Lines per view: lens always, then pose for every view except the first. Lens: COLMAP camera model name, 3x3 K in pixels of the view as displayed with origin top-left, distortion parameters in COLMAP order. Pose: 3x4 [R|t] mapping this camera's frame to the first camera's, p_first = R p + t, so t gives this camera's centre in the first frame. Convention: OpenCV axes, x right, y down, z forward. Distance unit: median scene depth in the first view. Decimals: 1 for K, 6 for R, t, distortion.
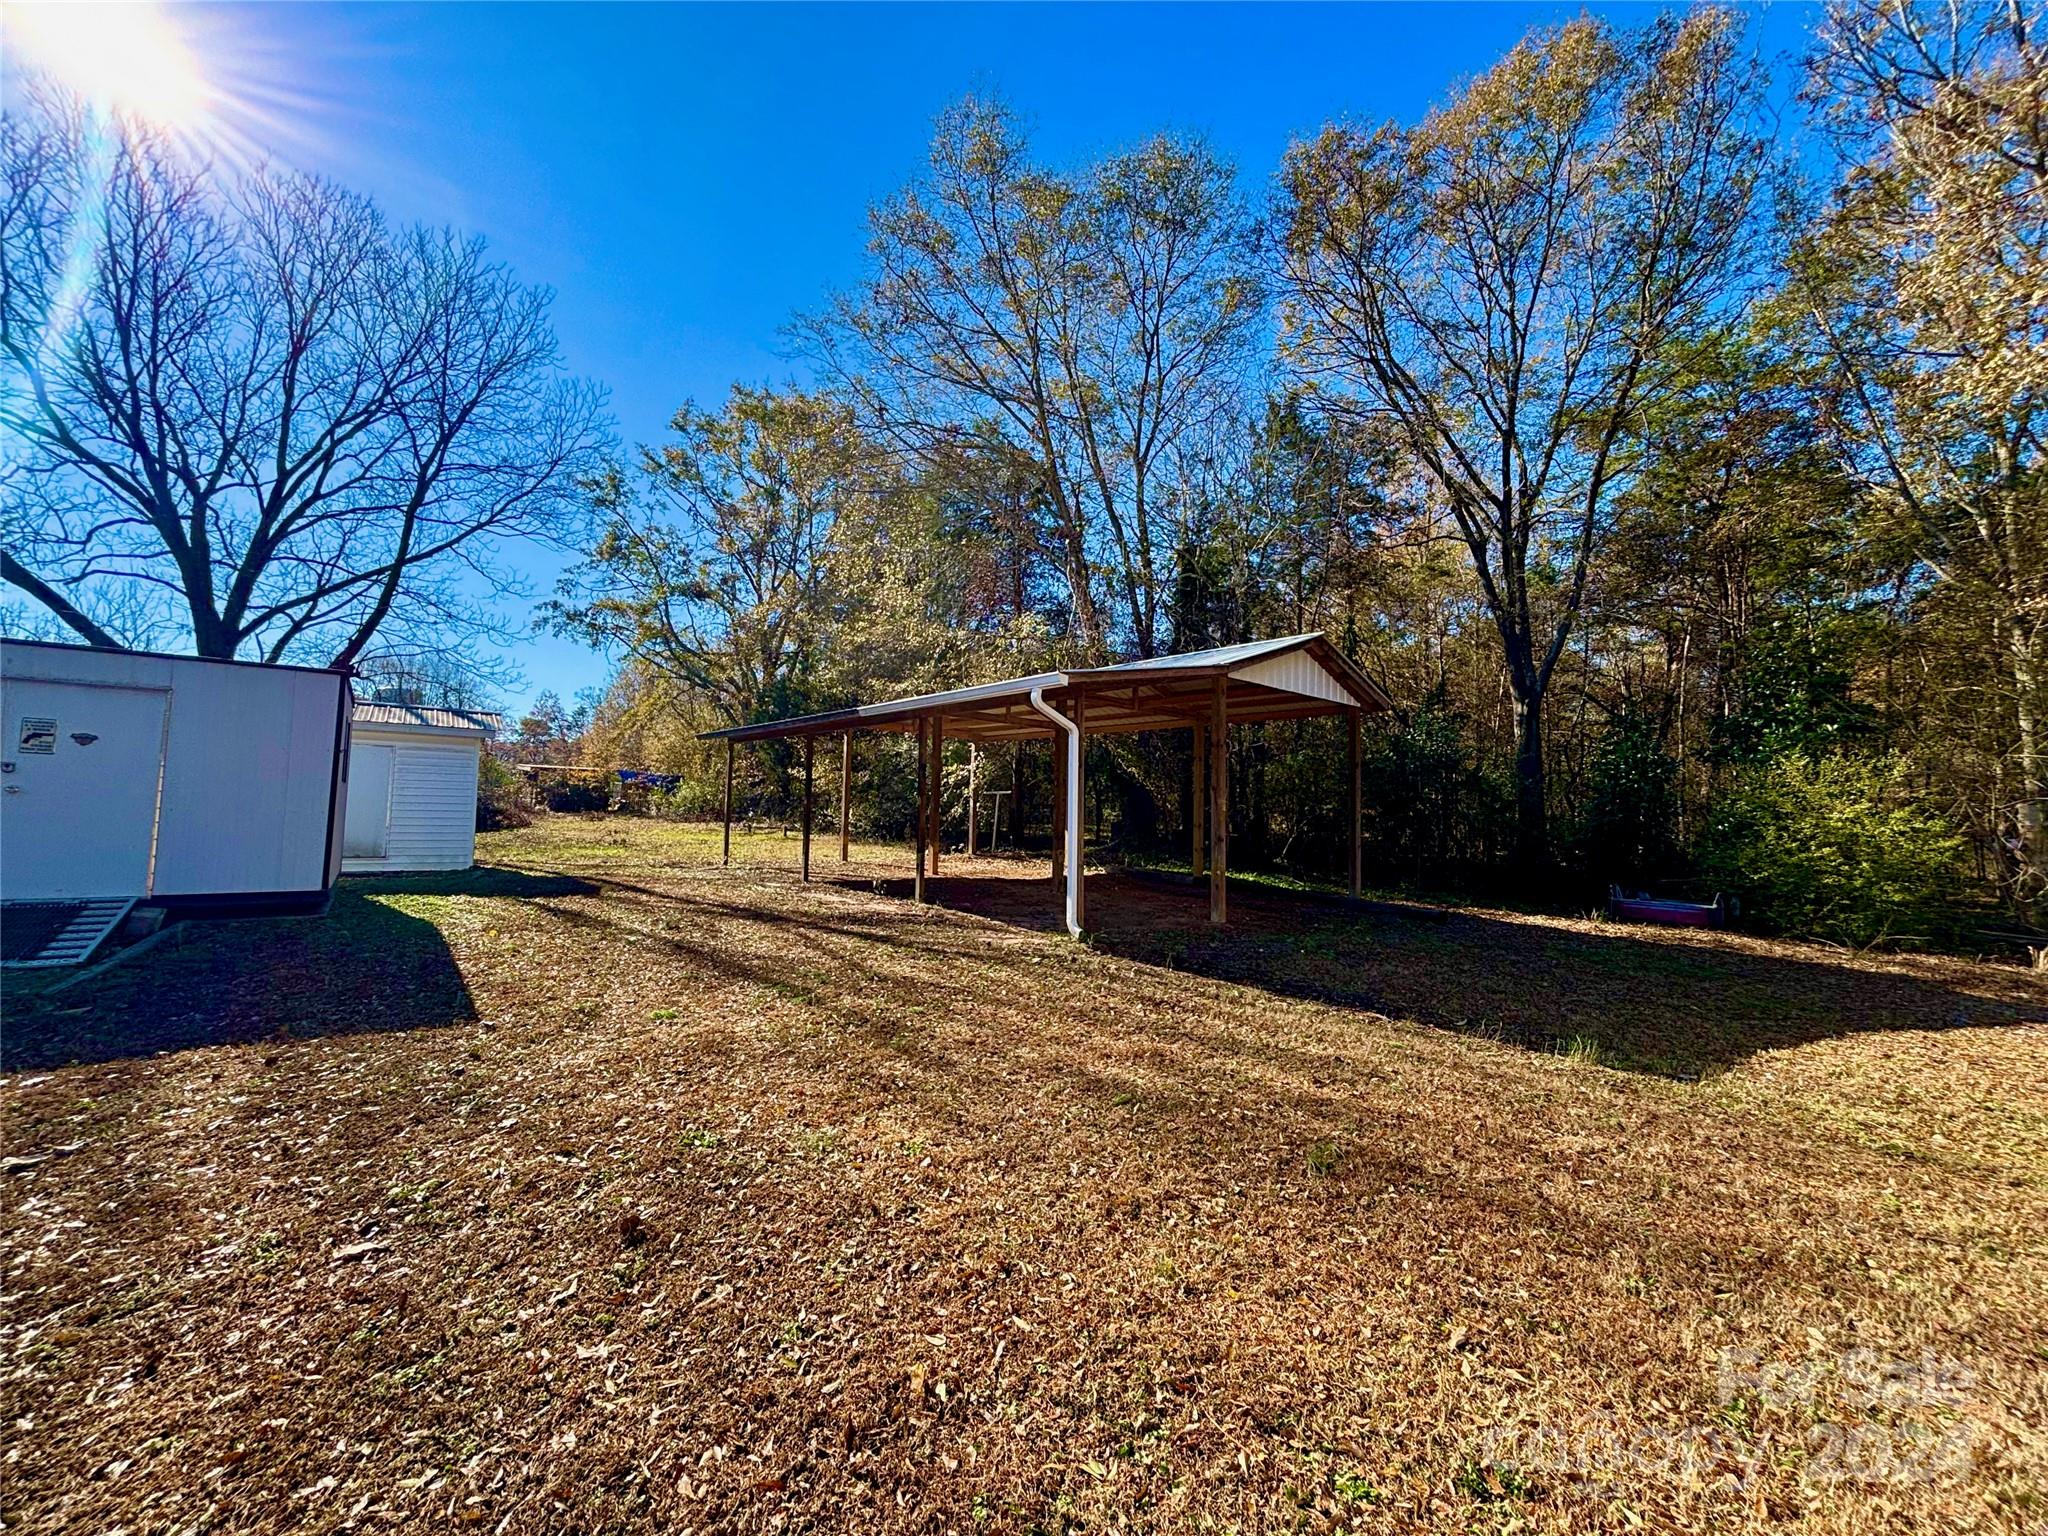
lens RADIAL K [[837.1, 0, 1024.3], [0, 837.1, 778.3], [0, 0, 1]] dist [0.000807, -0.000039]
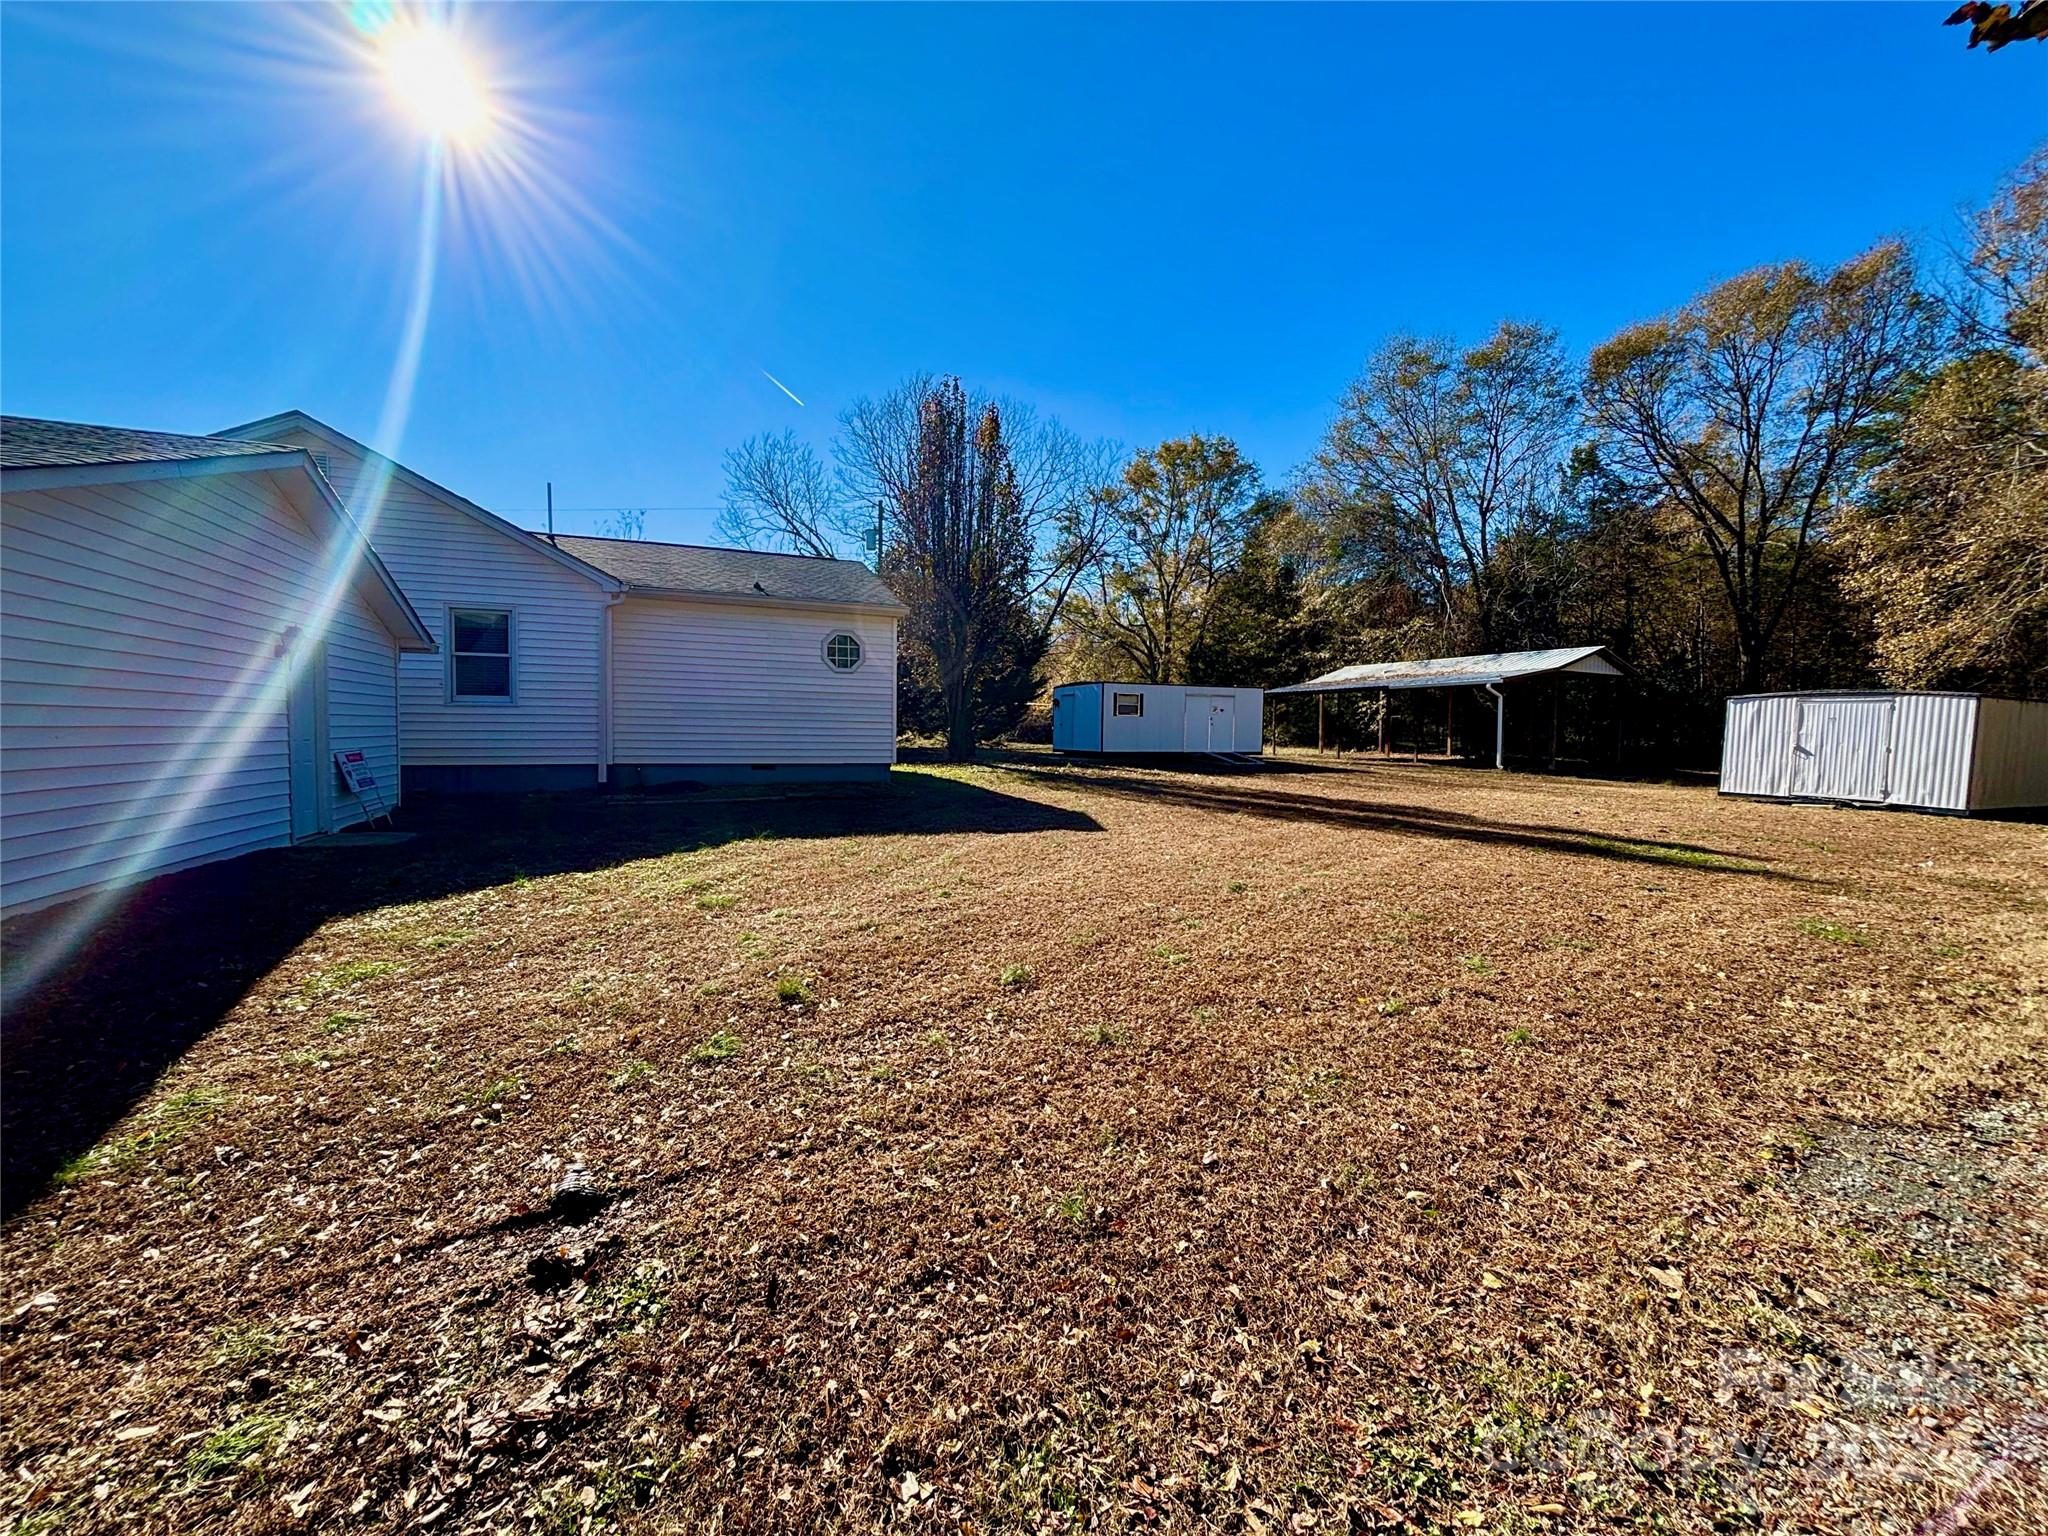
lens RADIAL K [[837.1, 0, 1024.3], [0, 837.1, 778.3], [0, 0, 1]] dist [0.000807, -0.000039]
pose [[0.961956, -0.000629, -0.273203, -0.306727], [0.025585, 0.995810, 0.087794, -0.030767], [0.272003, -0.091444, 0.957942, -0.934366]]
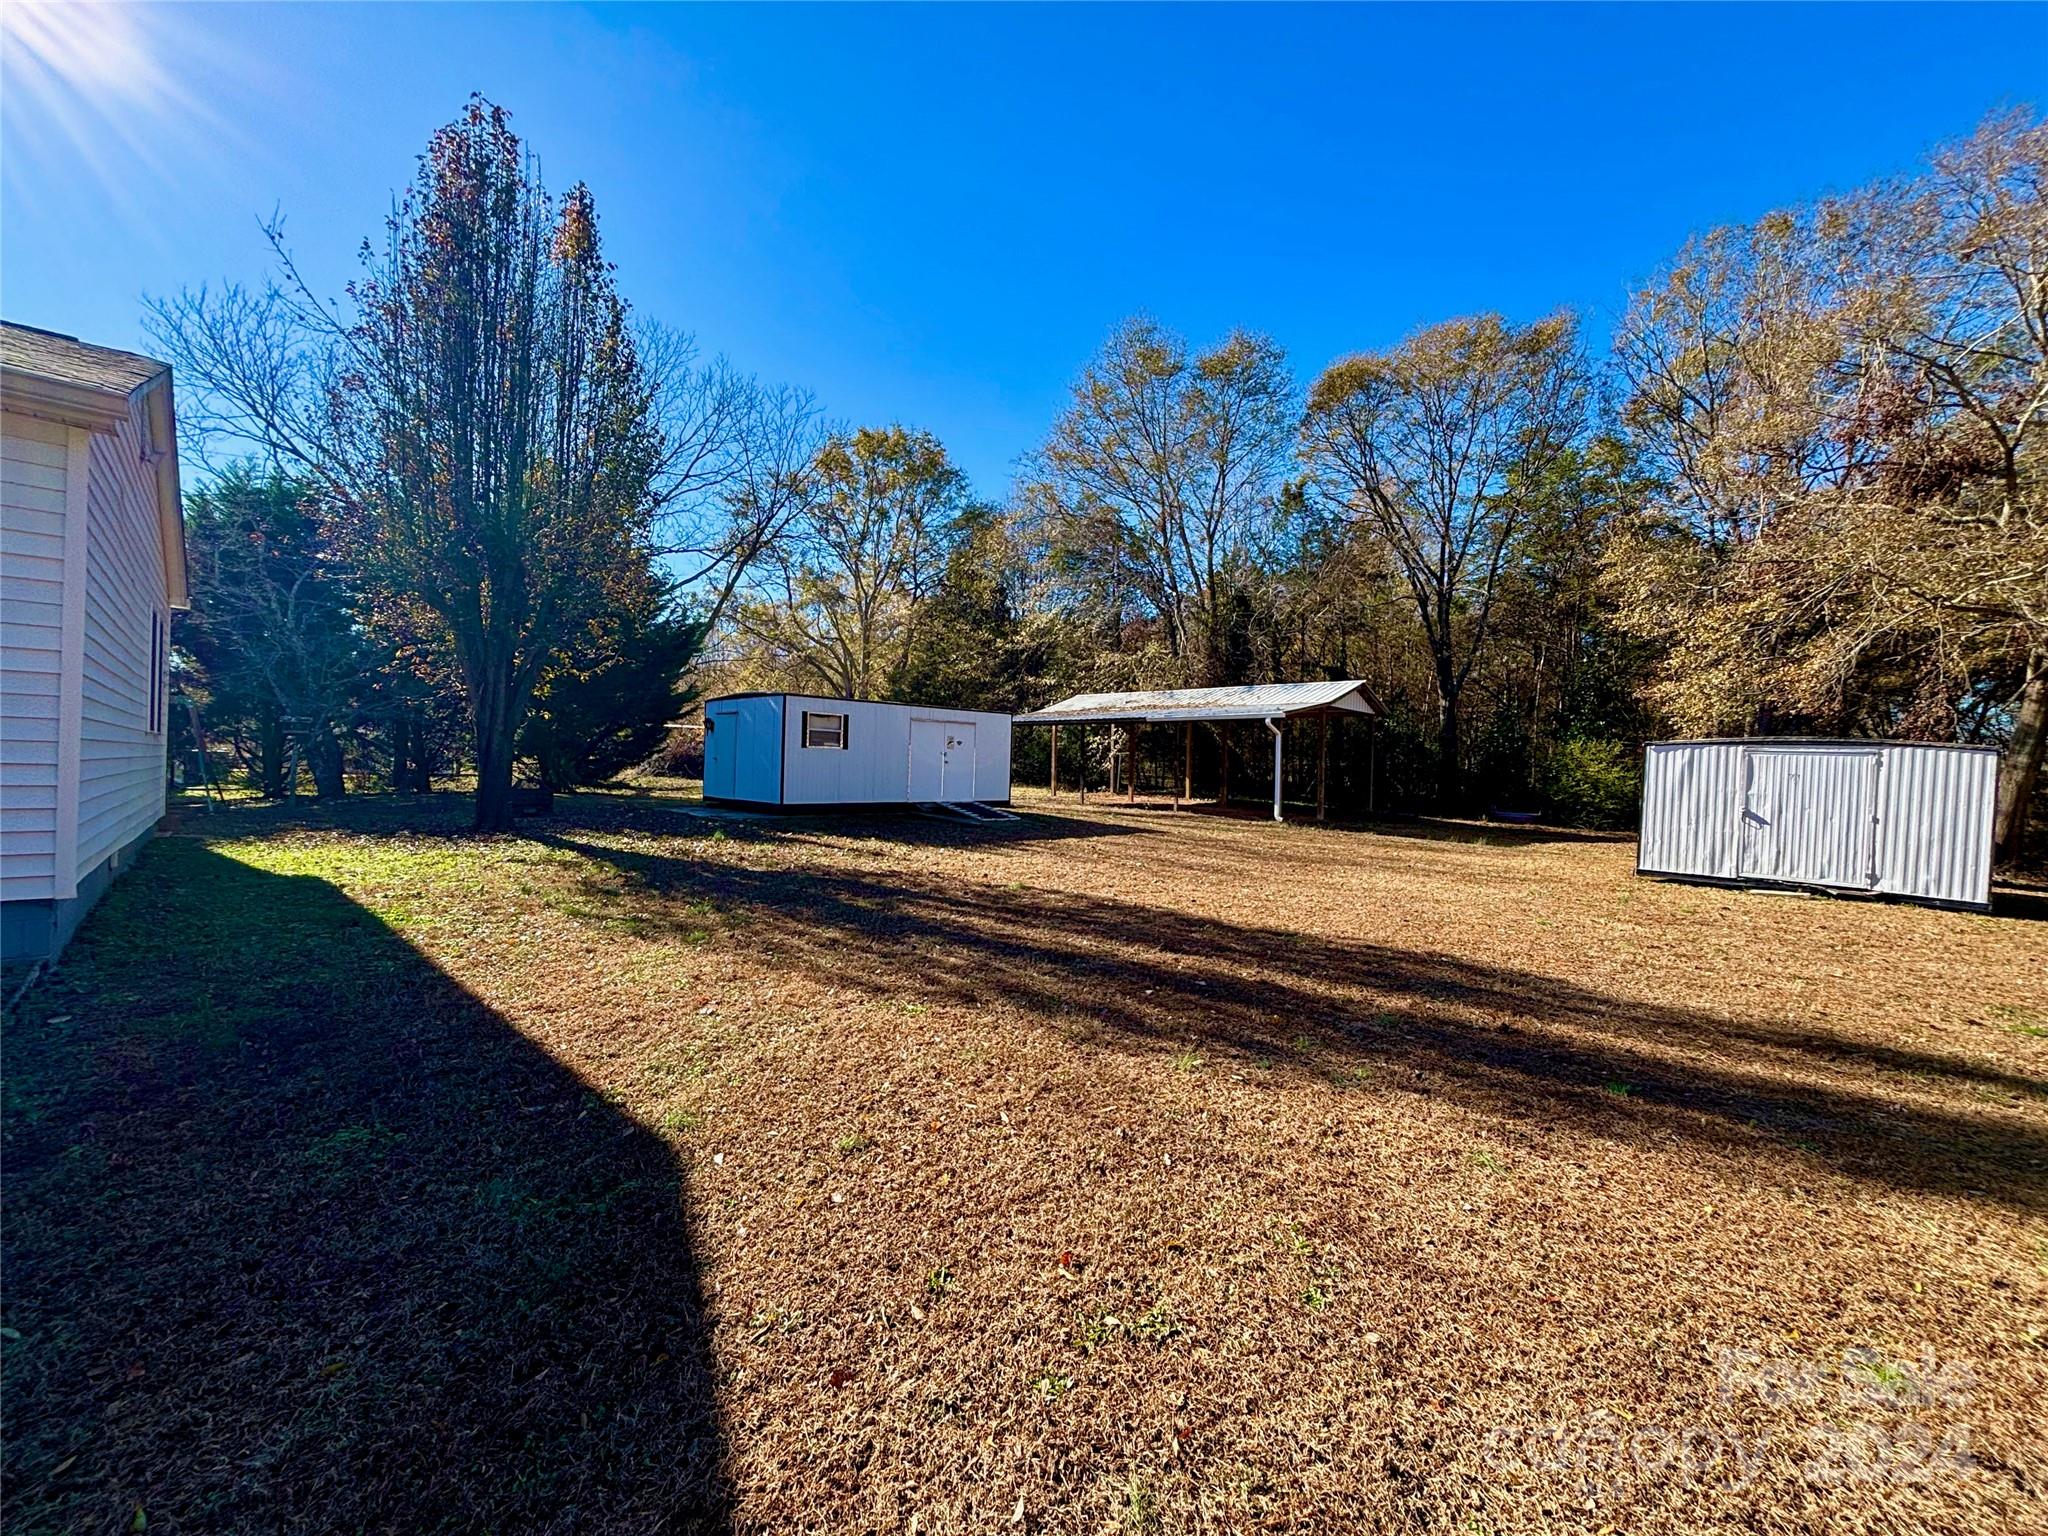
lens RADIAL K [[837.1, 0, 1024.3], [0, 837.1, 778.3], [0, 0, 1]] dist [0.000807, -0.000039]
pose [[0.995809, -0.002077, 0.091434, -0.372642], [-0.003152, 0.998369, 0.057000, -0.028034], [-0.091403, -0.057049, 0.994179, -0.553600]]
